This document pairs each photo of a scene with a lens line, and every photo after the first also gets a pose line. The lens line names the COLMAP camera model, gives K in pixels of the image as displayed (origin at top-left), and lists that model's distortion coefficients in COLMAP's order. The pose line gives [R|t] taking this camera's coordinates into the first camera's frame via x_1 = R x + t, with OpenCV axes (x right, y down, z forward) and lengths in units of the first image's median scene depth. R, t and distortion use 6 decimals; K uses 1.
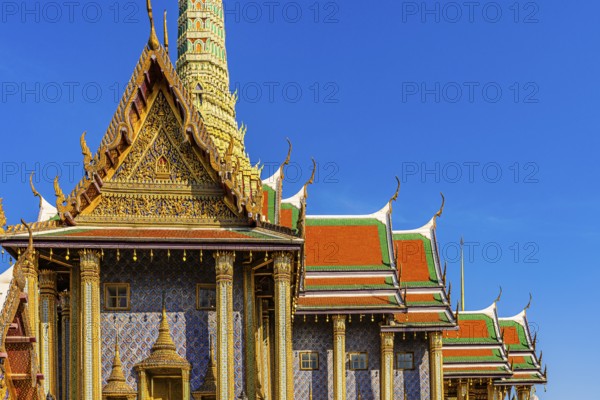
lens RADIAL K [[227.0, 0, 300.0], [0, 227.0, 200.7], [0, 0, 1]] dist [0.000419, 0.000103]
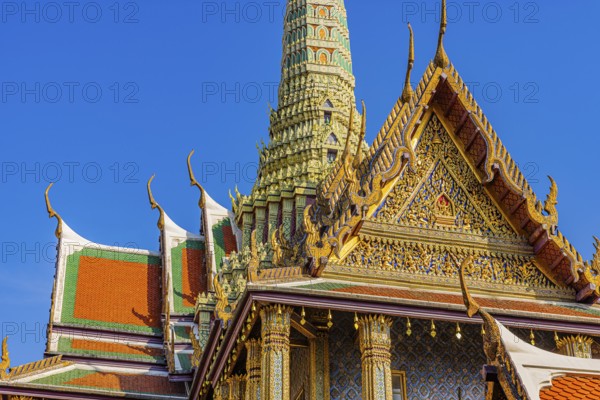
lens RADIAL K [[308.1, 0, 300.1], [0, 308.1, 199.3], [0, 0, 1]] dist [0.005706, -0.000473]
pose [[0.993400, 0.104928, 0.046337, -1.131365], [-0.095319, 0.979873, -0.175393, 0.047481], [-0.063808, 0.169819, 0.983407, 0.014511]]
